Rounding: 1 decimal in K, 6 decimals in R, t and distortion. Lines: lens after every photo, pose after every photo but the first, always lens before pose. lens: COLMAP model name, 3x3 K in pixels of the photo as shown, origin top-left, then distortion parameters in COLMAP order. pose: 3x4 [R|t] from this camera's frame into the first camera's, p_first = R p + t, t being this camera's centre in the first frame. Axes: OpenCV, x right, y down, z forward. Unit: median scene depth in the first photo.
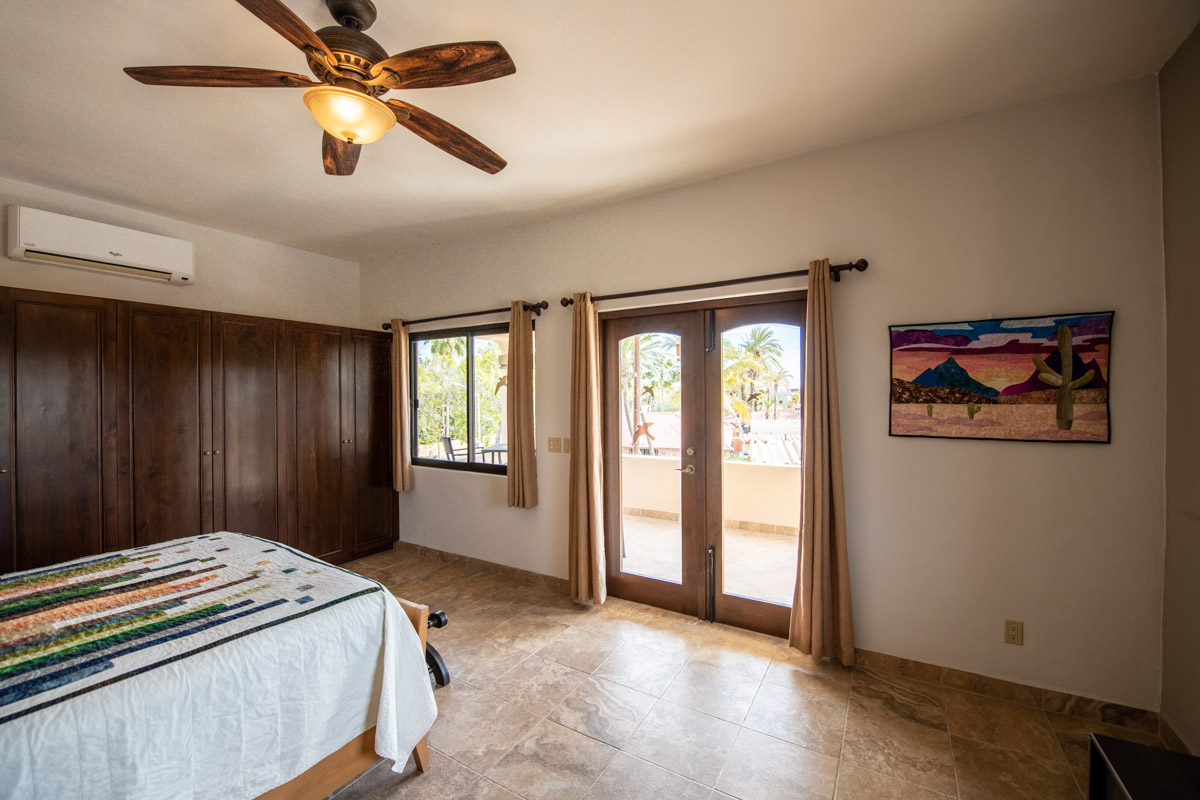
lens RADIAL K [[481.1, 0, 602.0], [0, 481.1, 397.6], [0, 0, 1]] dist [-0.003547, -0.006978]
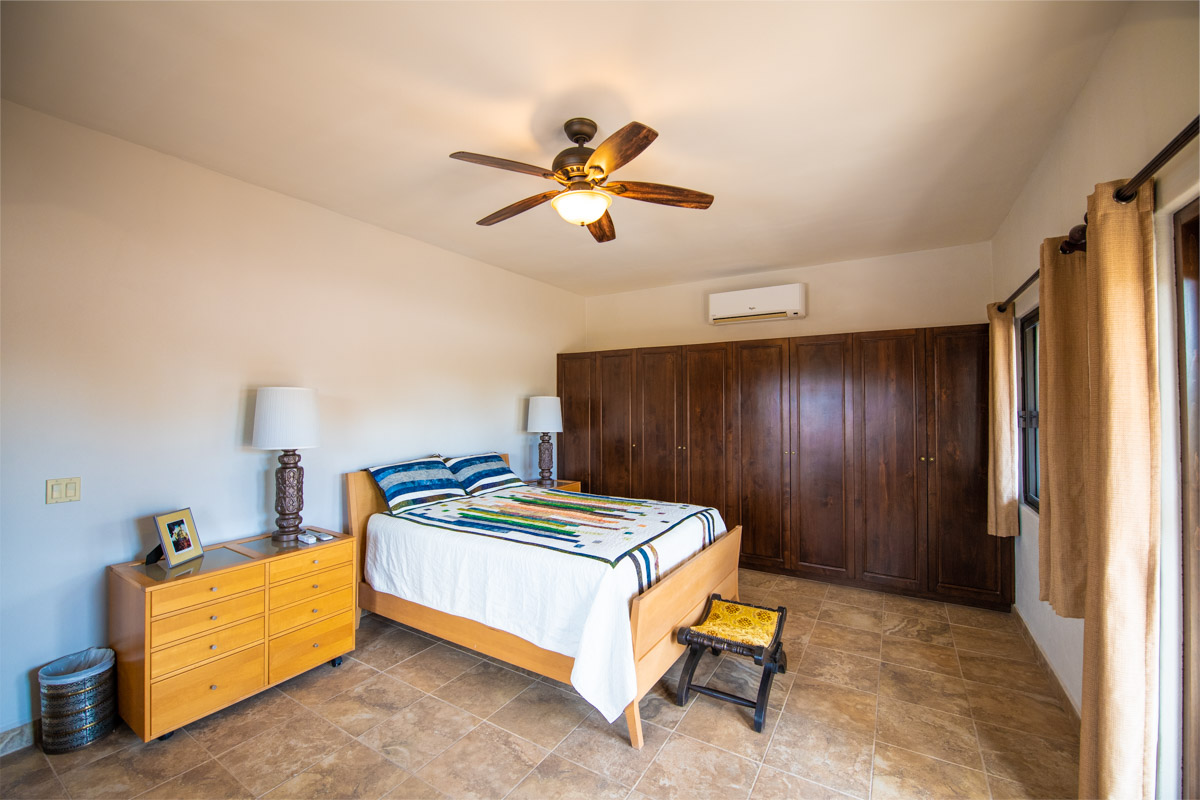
lens RADIAL K [[481.1, 0, 602.0], [0, 481.1, 397.6], [0, 0, 1]] dist [-0.003547, -0.006978]
pose [[-0.003958, -0.013794, -0.999897, 0.600875], [-0.002210, 0.999903, -0.013785, -0.010634], [0.999990, 0.002155, -0.003988, 0.742546]]
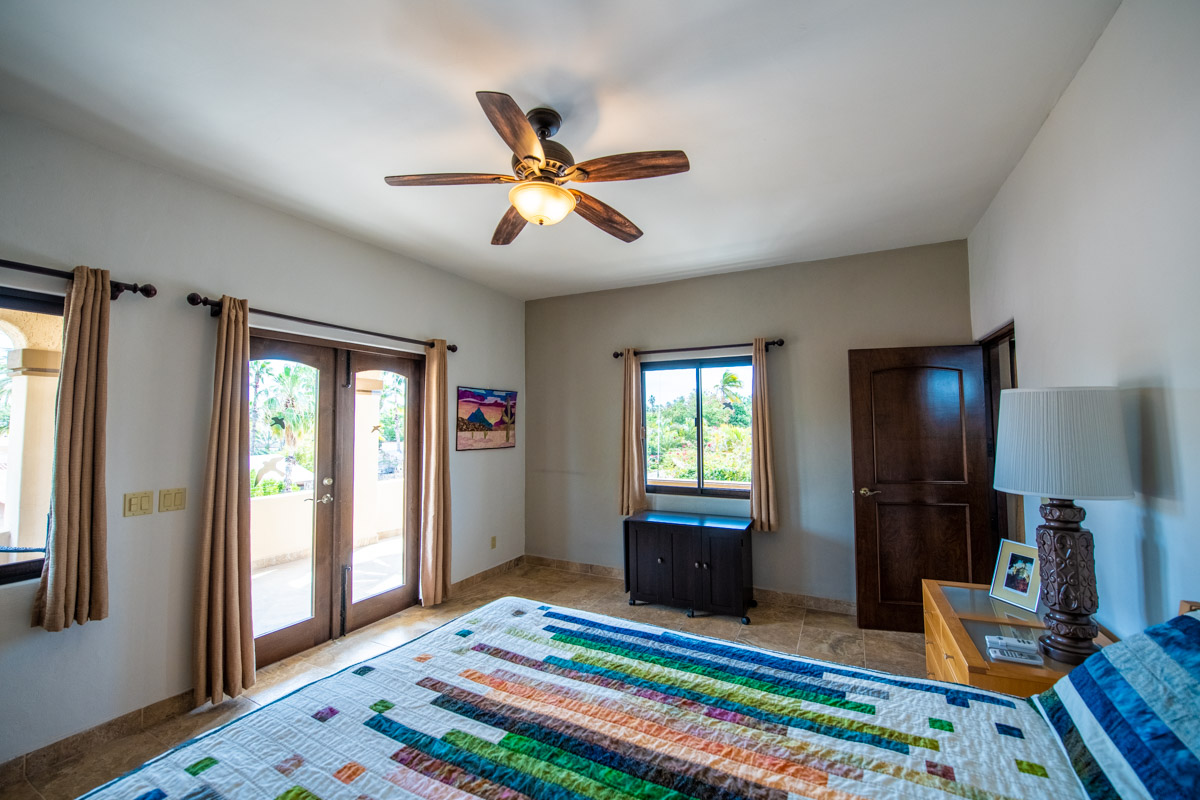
lens RADIAL K [[481.1, 0, 602.0], [0, 481.1, 397.6], [0, 0, 1]] dist [-0.003547, -0.006978]
pose [[-0.069456, 0.060838, 0.995728, -1.230168], [0.009881, 0.998132, -0.060295, -0.000638], [-0.997536, 0.005651, -0.069927, 0.651344]]
